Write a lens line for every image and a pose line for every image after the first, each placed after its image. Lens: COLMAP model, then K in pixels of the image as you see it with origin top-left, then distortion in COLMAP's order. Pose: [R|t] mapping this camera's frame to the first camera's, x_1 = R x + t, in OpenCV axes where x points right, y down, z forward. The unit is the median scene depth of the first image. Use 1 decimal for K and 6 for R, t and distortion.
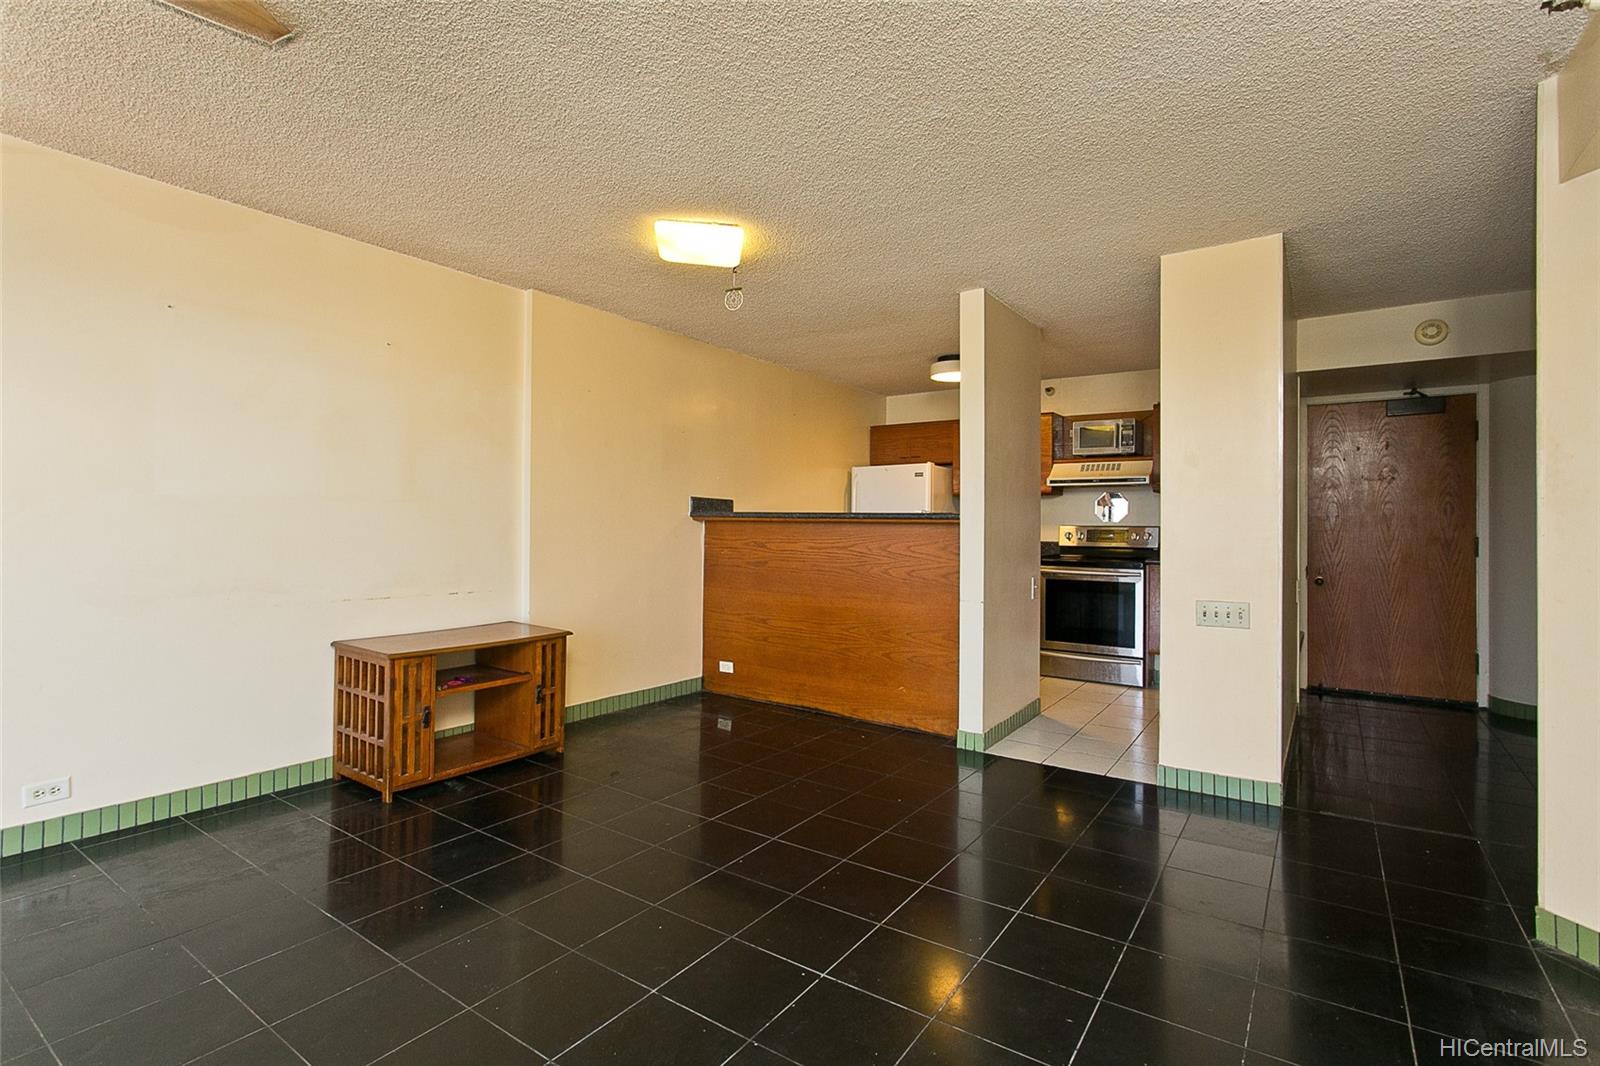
lens RADIAL K [[751.2, 0, 800.0], [0, 751.2, 533.0], [0, 0, 1]] dist [0.000884, 0.000040]
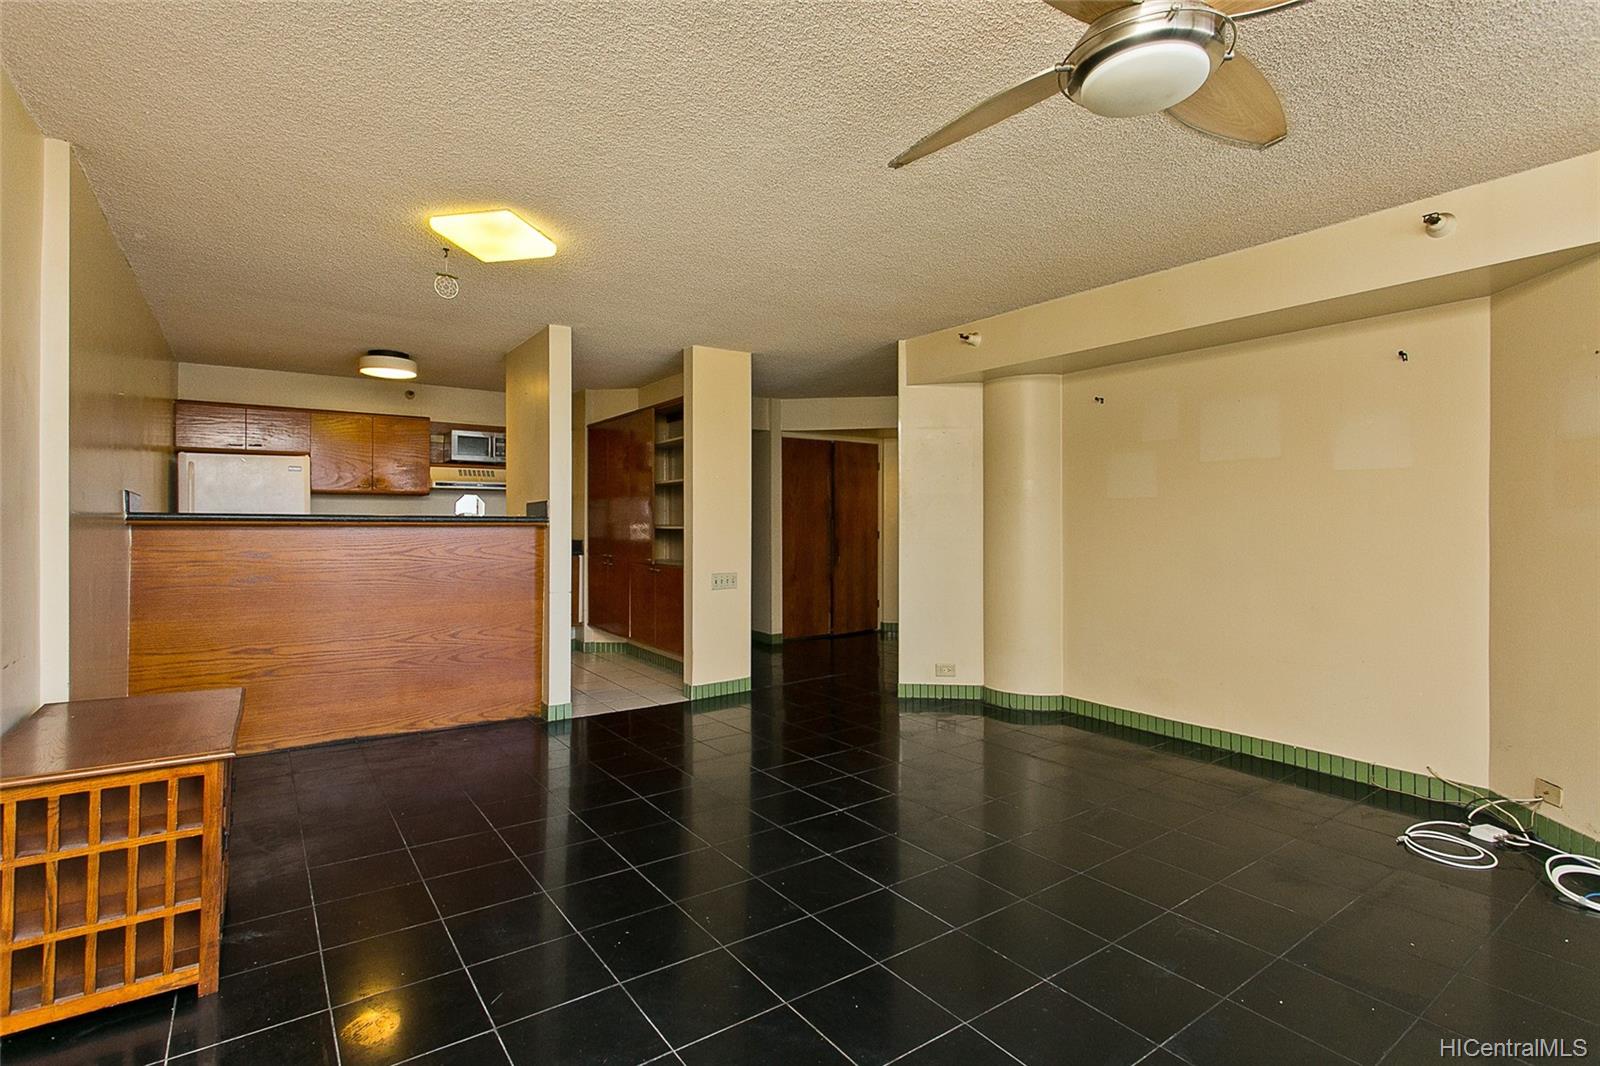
lens RADIAL K [[770.4, 0, 800.0], [0, 770.4, 533.0], [0, 0, 1]] dist [-0.094161, -0.000033]
pose [[0.336490, -0.023890, 0.941384, -0.744713], [0.017778, 0.999661, 0.019014, -0.016525], [-0.941519, 0.010338, 0.336801, 0.248264]]
